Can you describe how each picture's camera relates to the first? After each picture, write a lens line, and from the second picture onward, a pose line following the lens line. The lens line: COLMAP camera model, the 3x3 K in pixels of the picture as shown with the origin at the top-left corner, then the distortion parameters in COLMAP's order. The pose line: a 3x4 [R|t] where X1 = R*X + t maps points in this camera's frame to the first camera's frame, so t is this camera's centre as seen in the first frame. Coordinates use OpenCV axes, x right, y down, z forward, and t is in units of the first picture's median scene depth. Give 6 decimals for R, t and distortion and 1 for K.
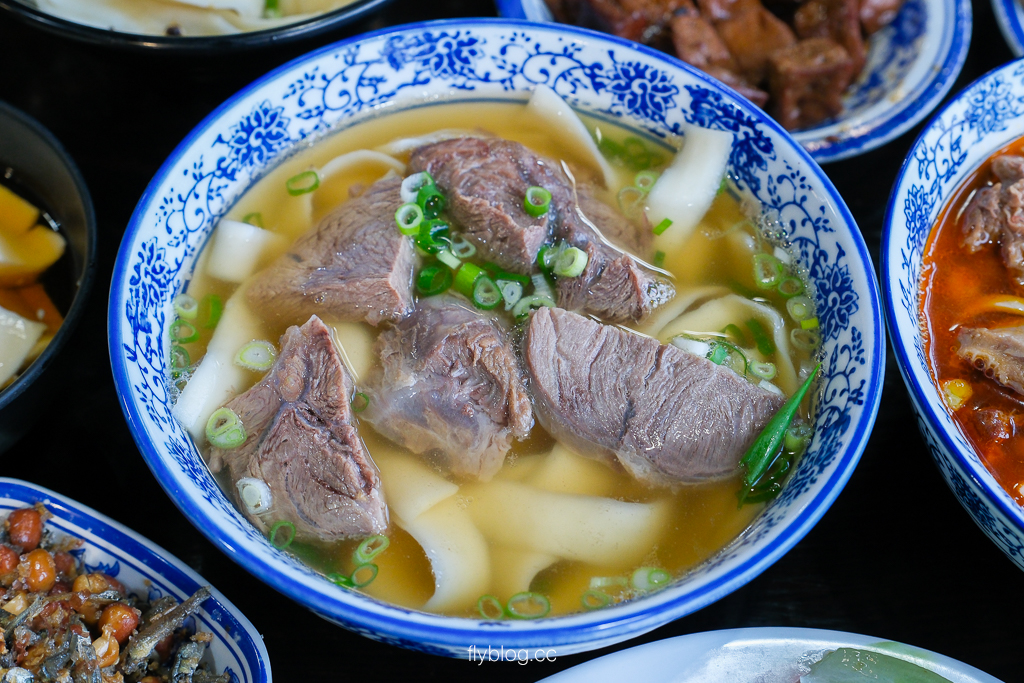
lens RADIAL K [[1683.0, 0, 512.0], [0, 1683.0, 341.5], [0, 0, 1]] dist [-0.077478, -0.000108]
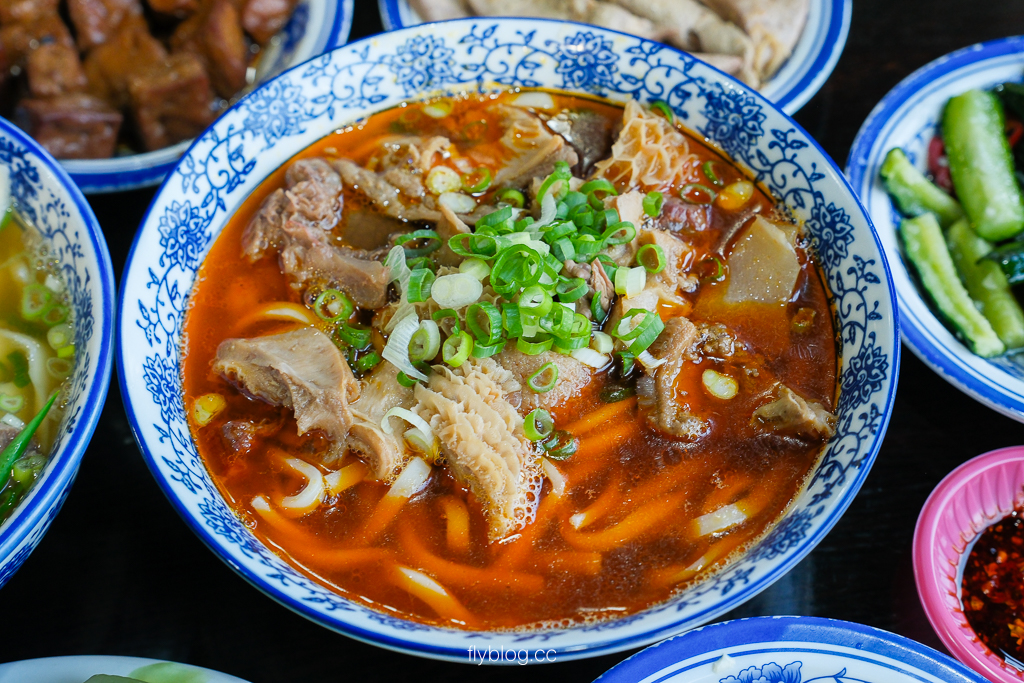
lens RADIAL K [[1683.0, 0, 512.0], [0, 1683.0, 341.5], [0, 0, 1]] dist [-0.077478, -0.000108]
pose [[0.995258, -0.094594, 0.022681, 0.401097], [0.094519, 0.995514, 0.004336, 0.004024], [-0.022989, -0.002172, 0.999733, 0.001884]]
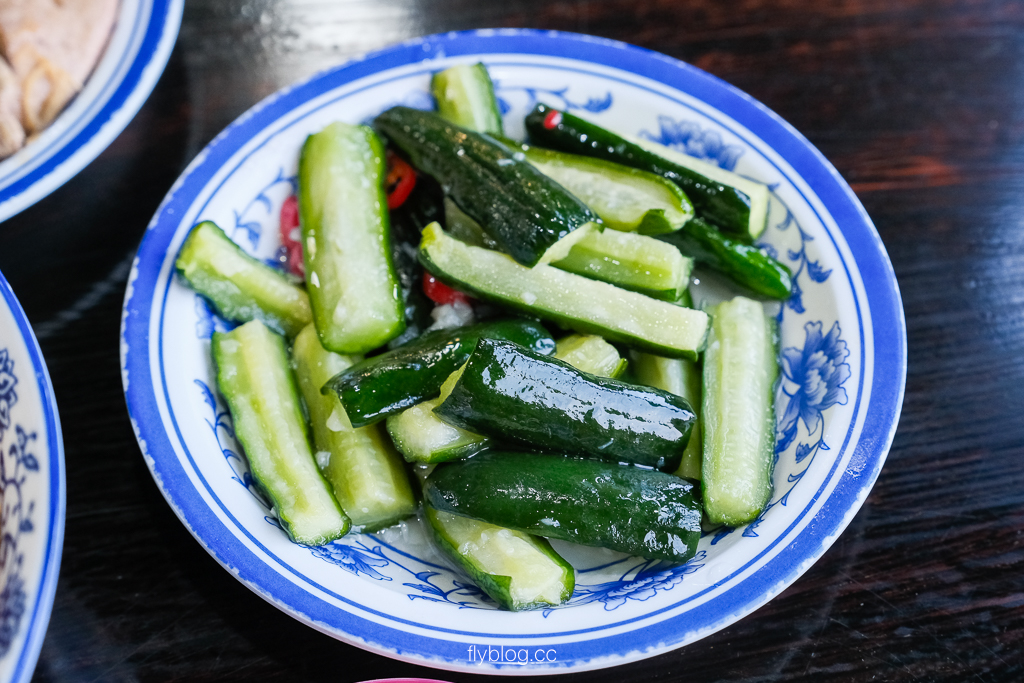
lens RADIAL K [[2038.6, 0, 512.0], [0, 2038.6, 341.5], [0, 0, 1]] dist [0.016152, 0.035565]
pose [[0.980647, -0.170384, 0.096441, 0.734983], [0.170782, 0.985300, 0.004168, -0.024802], [-0.095733, 0.012383, 0.995330, 0.204256]]
